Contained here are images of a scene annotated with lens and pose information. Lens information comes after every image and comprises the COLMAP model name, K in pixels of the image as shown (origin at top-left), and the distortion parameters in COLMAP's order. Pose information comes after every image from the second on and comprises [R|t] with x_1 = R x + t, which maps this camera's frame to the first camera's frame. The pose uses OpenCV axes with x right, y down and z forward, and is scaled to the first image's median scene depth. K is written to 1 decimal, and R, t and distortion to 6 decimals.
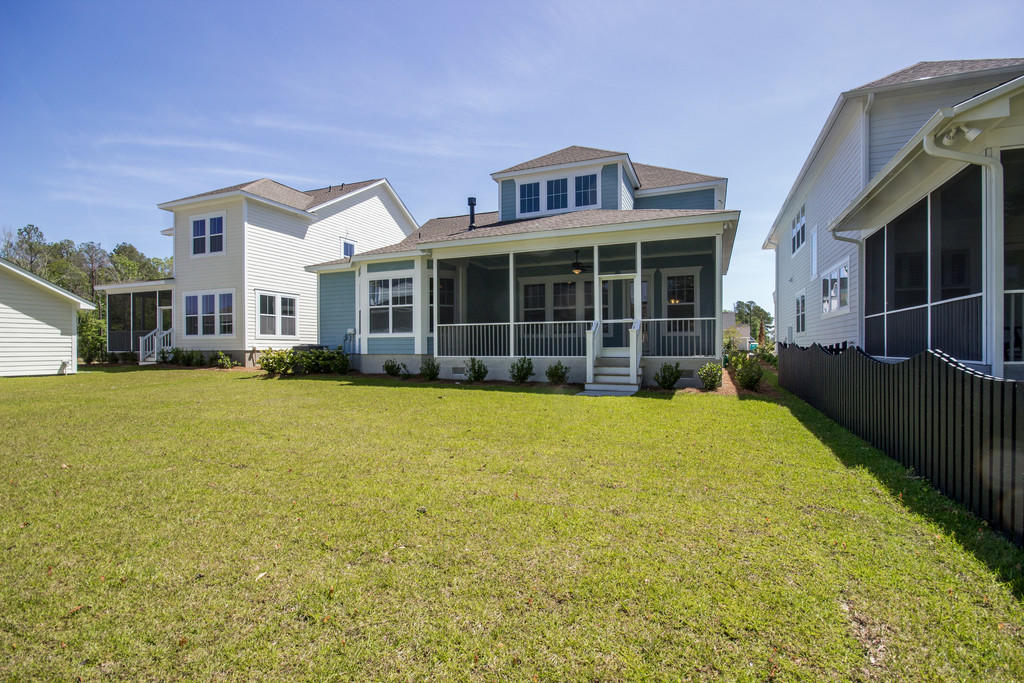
lens RADIAL K [[475.9, 0, 520.5], [0, 475.9, 345.6], [0, 0, 1]] dist [0.001297, -0.002845]
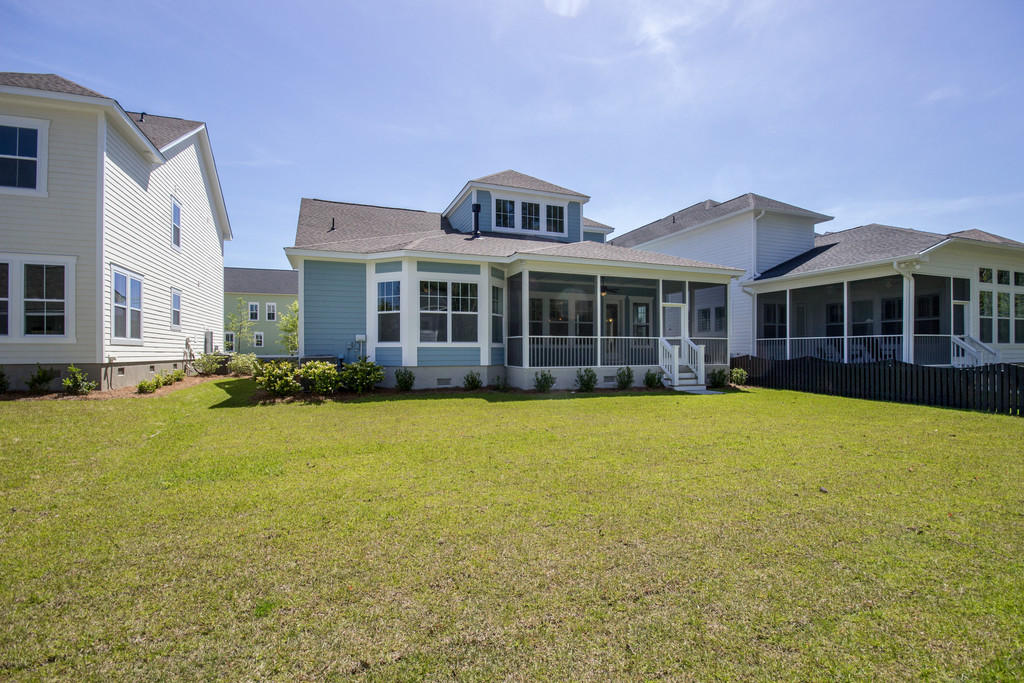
lens RADIAL K [[475.9, 0, 519.7], [0, 475.9, 347.0], [0, 0, 1]] dist [0.001297, -0.002845]
pose [[0.728162, 0.007854, 0.685360, -0.707055], [-0.005585, 0.999969, -0.005525, -0.011721], [-0.685383, 0.000196, 0.728183, 0.225397]]
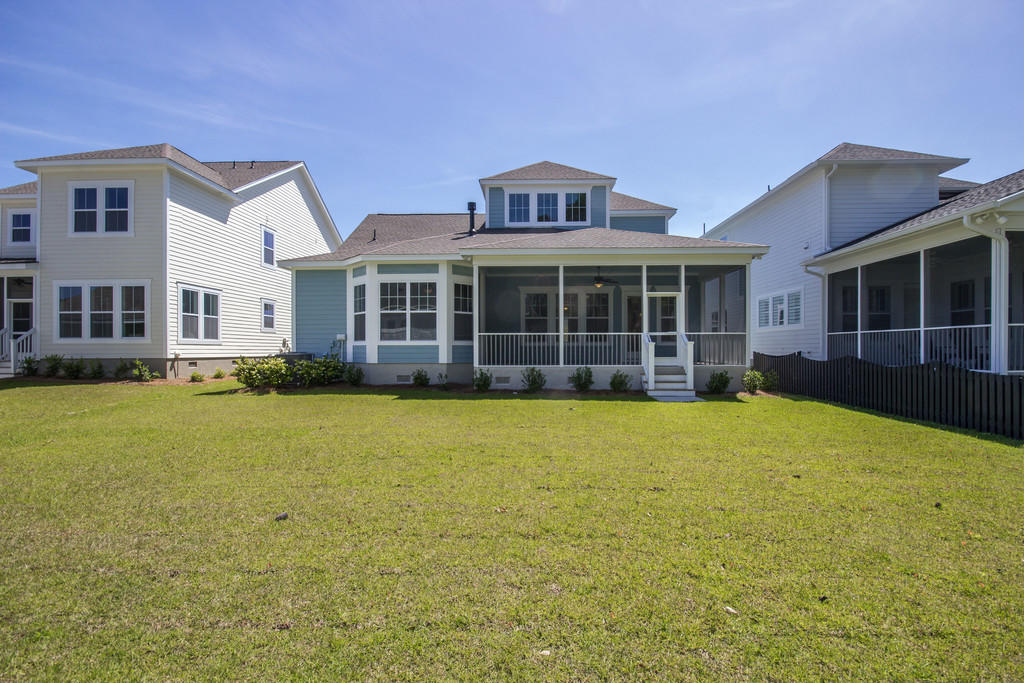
lens RADIAL K [[475.9, 0, 522.1], [0, 475.9, 346.0], [0, 0, 1]] dist [0.001297, -0.002845]
pose [[0.936600, 0.004141, 0.350375, -0.347794], [-0.003746, 0.999991, -0.001805, -0.013084], [-0.350379, 0.000378, 0.936608, 0.044750]]
